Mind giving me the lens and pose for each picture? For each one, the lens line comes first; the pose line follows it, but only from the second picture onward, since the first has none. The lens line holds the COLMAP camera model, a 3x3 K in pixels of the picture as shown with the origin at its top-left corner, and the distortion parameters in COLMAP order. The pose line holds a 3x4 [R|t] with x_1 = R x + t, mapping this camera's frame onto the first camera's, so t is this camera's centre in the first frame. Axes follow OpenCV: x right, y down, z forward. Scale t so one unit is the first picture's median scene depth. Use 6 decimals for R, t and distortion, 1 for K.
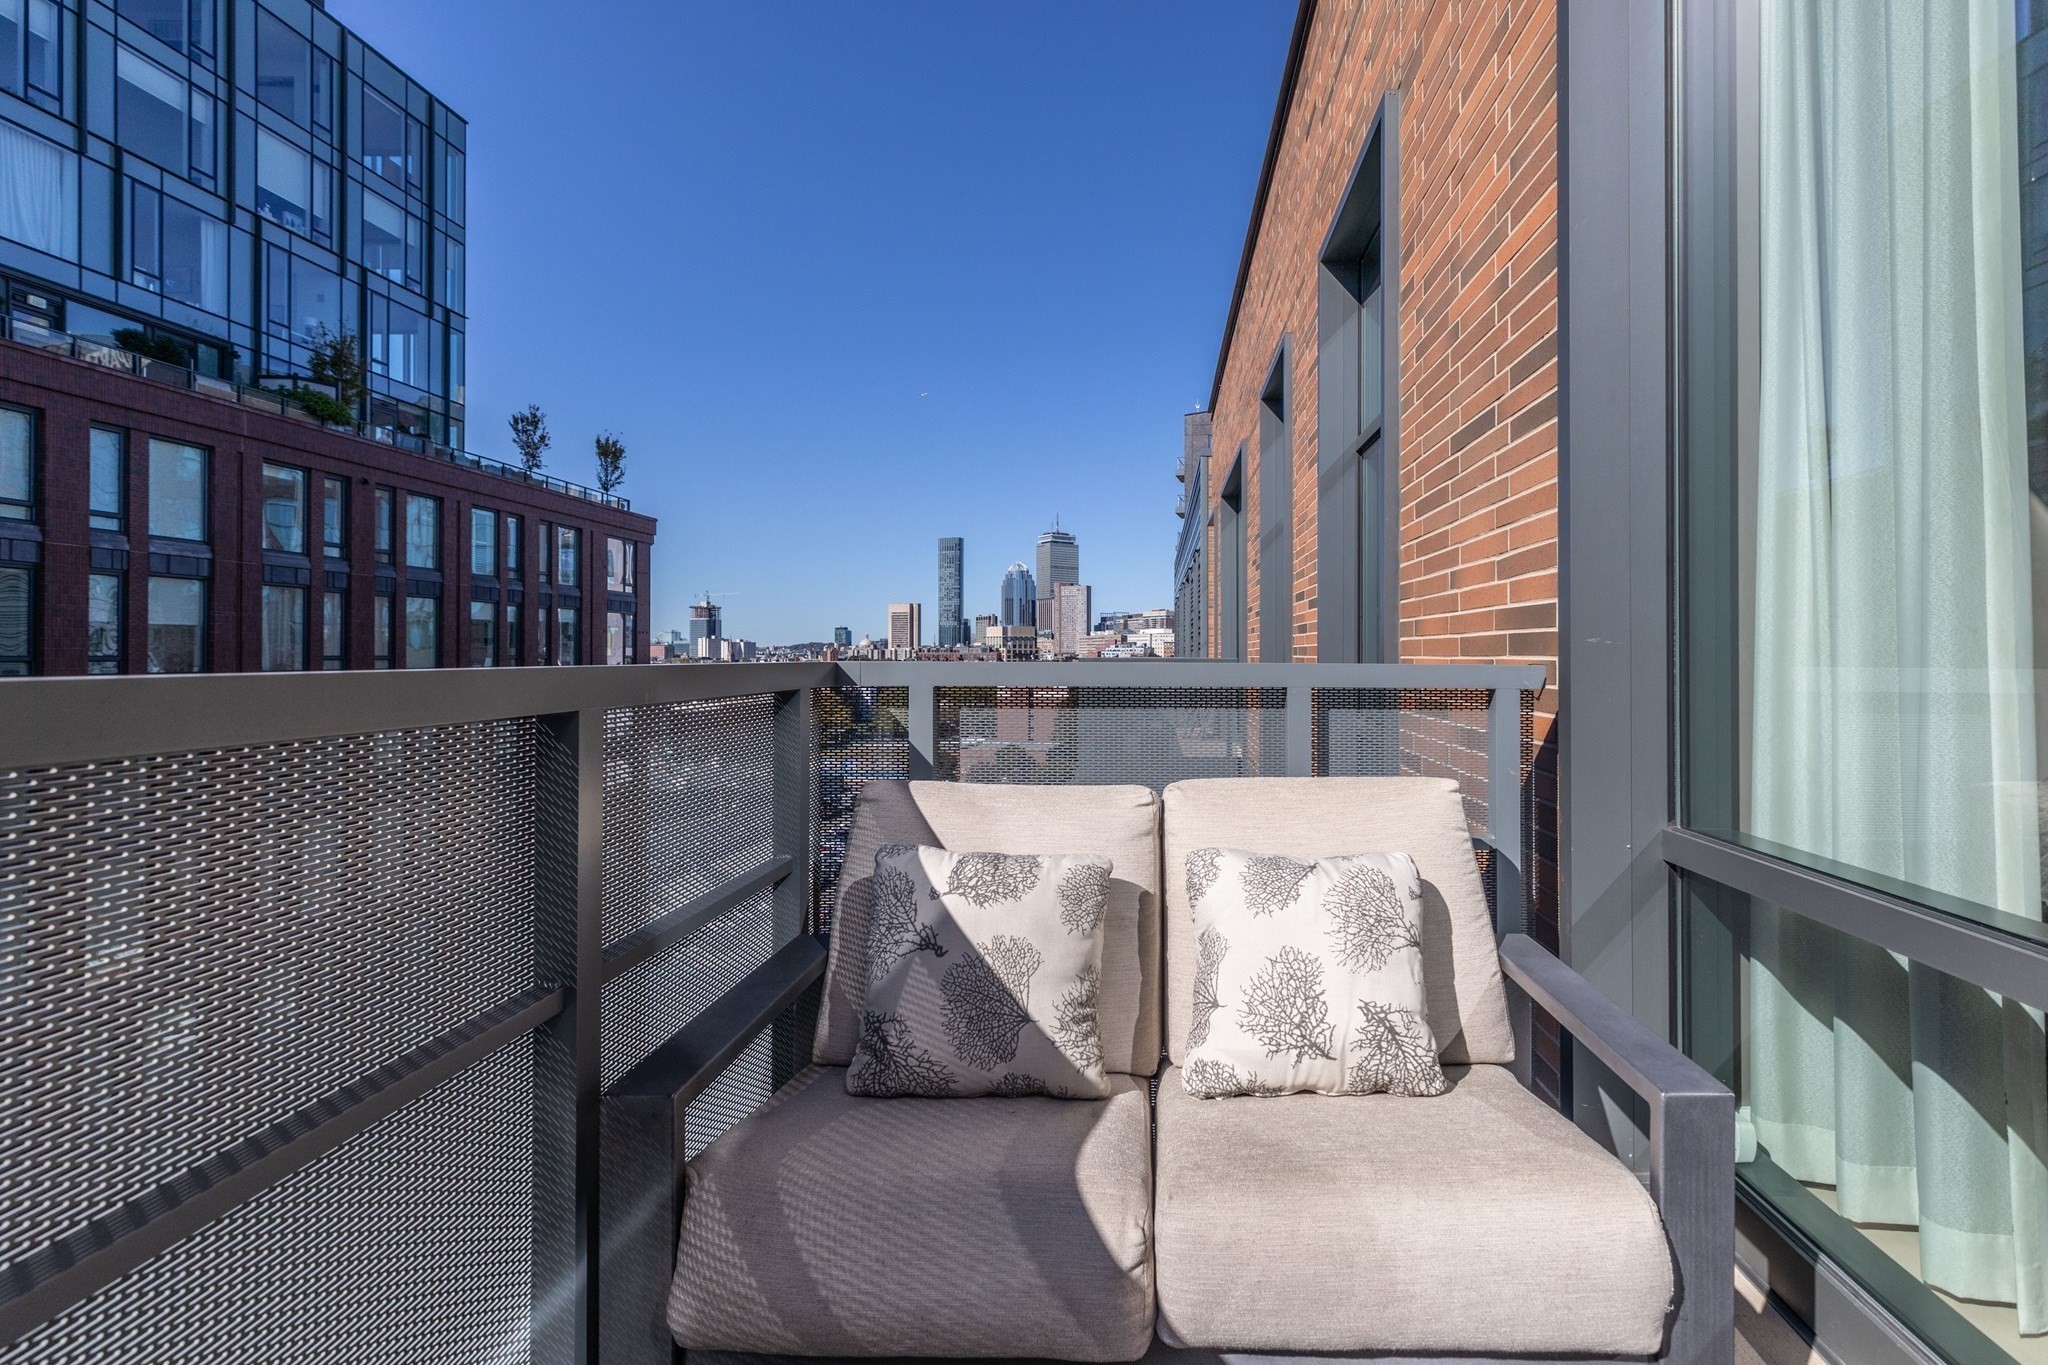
lens RADIAL K [[931.5, 0, 1024.0], [0, 931.5, 682.5], [0, 0, 1]] dist [0.005679, 0.000694]
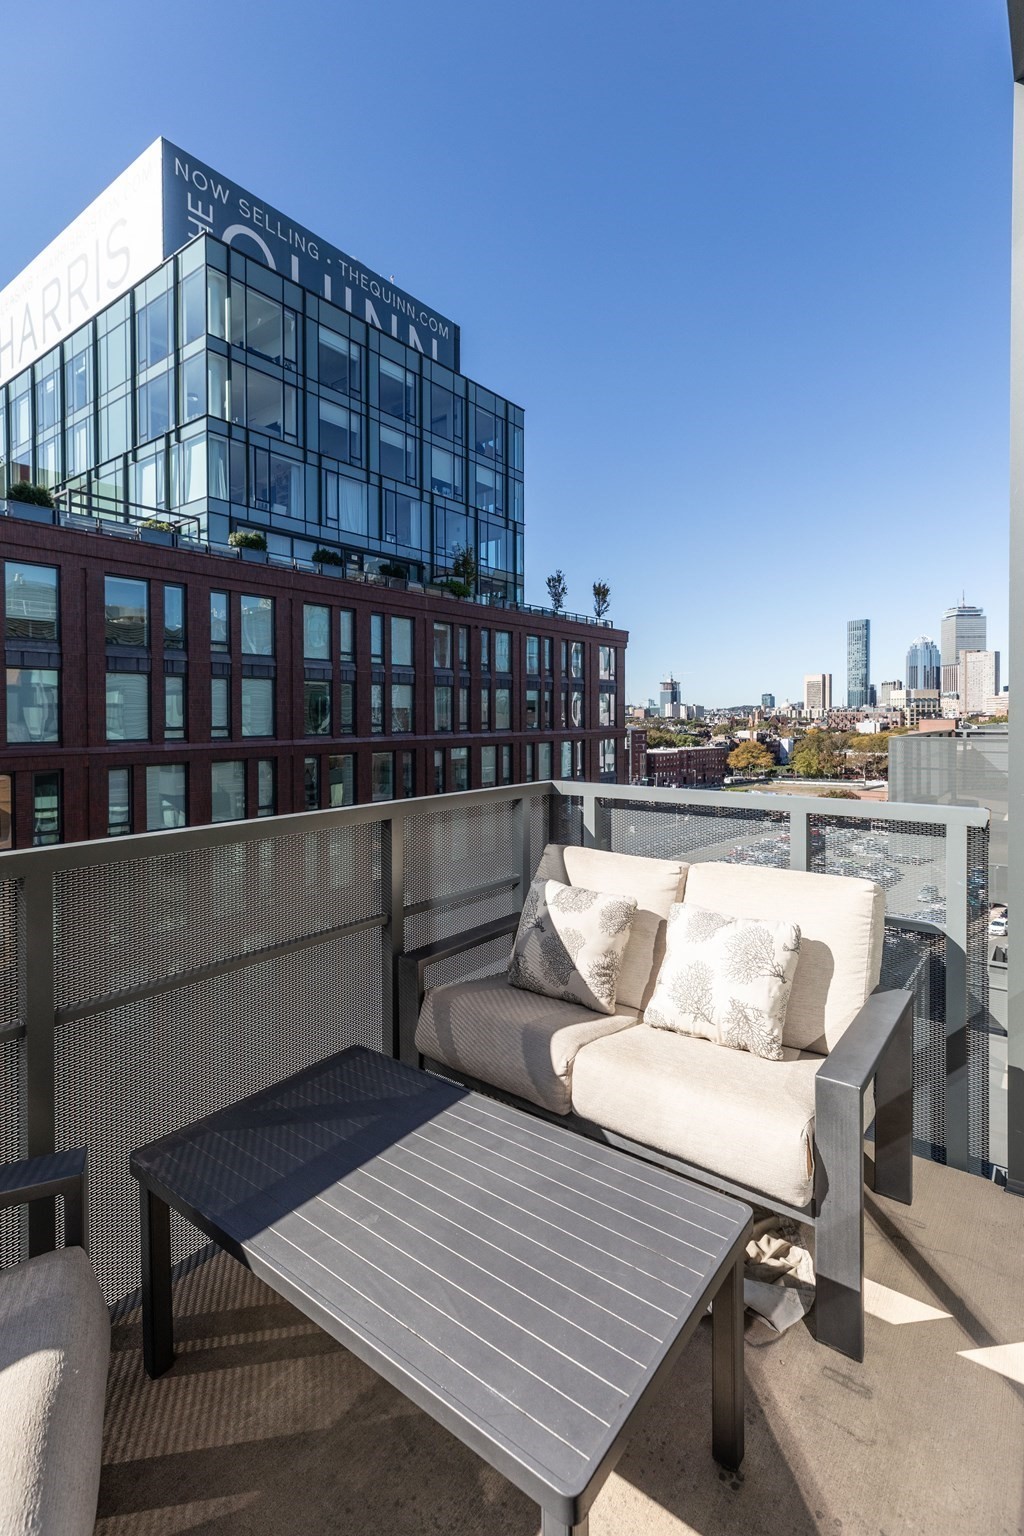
lens RADIAL K [[727.3, 0, 502.5], [0, 727.3, 730.0], [0, 0, 1]] dist [0.002577, 0.000624]
pose [[0.790037, 0.015441, -0.612865, 0.202114], [0.003325, 0.999560, 0.029471, -0.053817], [0.613051, -0.025321, 0.789638, -0.093216]]
